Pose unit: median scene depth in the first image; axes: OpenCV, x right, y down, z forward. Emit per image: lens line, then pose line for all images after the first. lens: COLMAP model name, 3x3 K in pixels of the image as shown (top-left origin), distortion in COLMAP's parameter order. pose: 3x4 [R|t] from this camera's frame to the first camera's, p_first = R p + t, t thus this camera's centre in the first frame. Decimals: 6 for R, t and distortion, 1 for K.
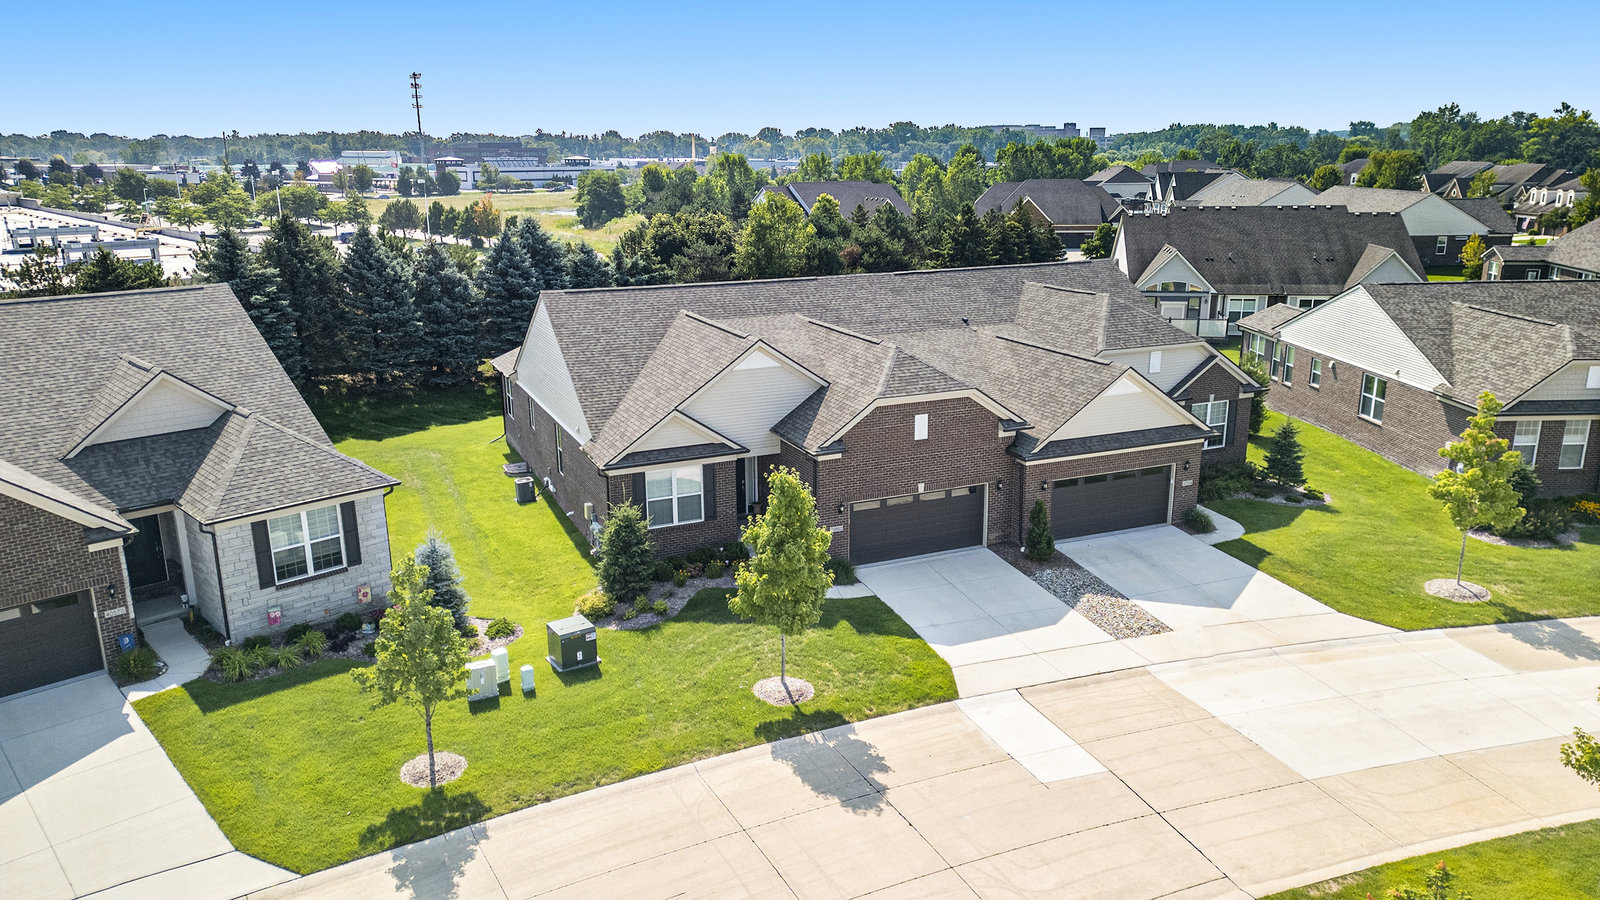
lens RADIAL K [[1114.4, 0, 800.0], [0, 1114.4, 450.0], [0, 0, 1]] dist [0.082218, -0.088150]
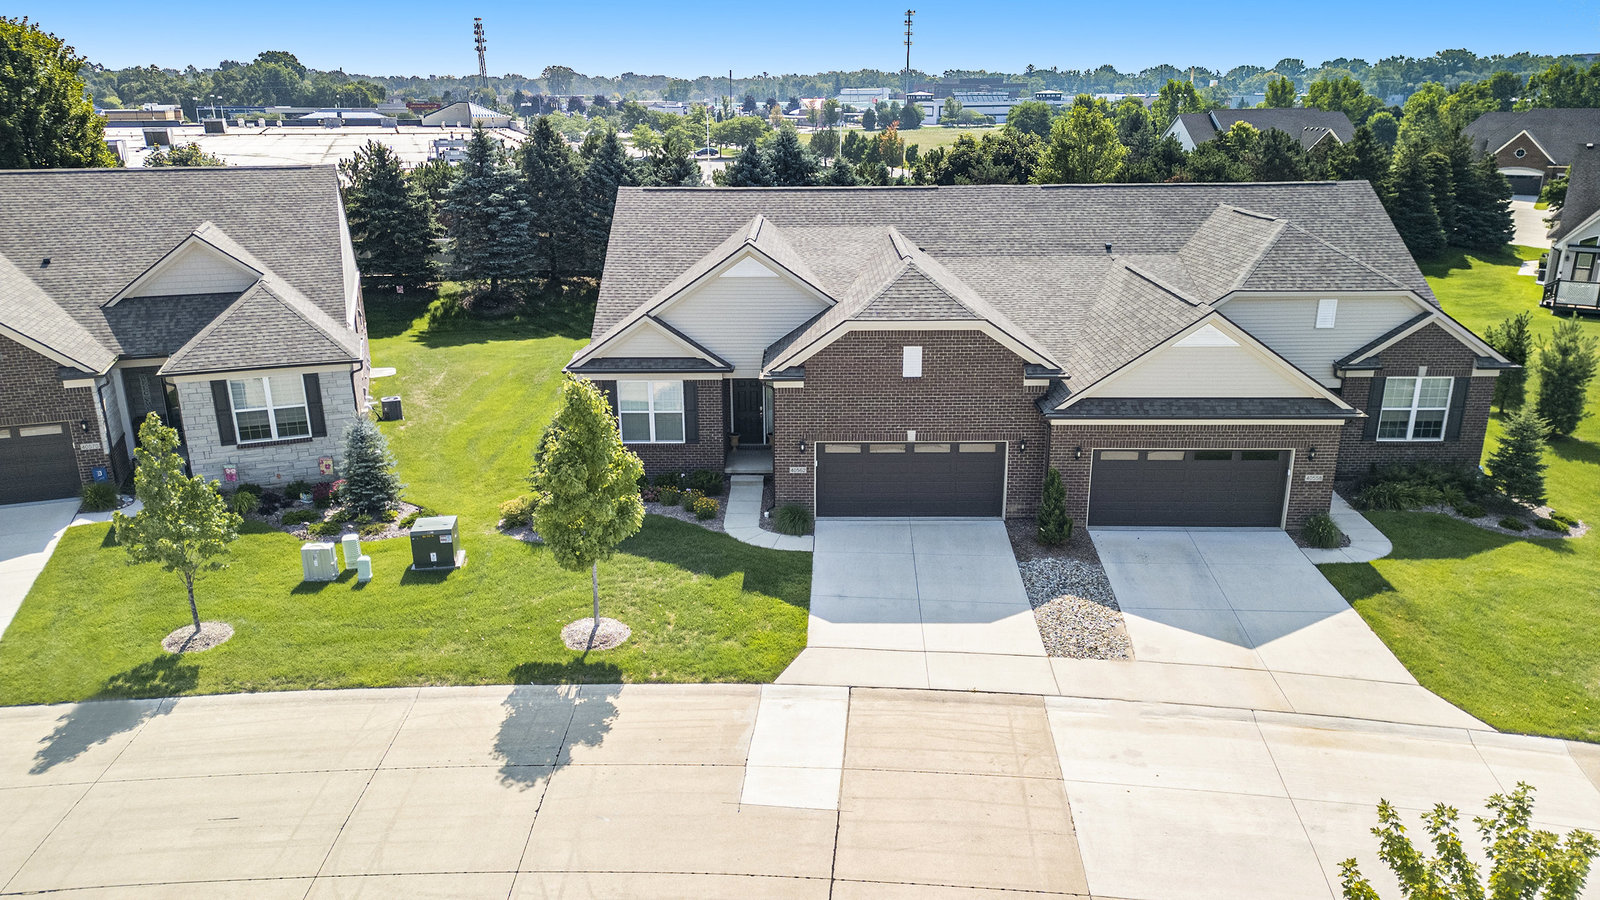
lens RADIAL K [[1114.4, 0, 800.0], [0, 1114.4, 450.0], [0, 0, 1]] dist [0.082218, -0.088150]
pose [[0.910613, 0.128255, -0.392855, 0.361086], [-0.108558, 0.991475, 0.072057, -0.006155], [0.398748, -0.022969, 0.916773, 0.208317]]
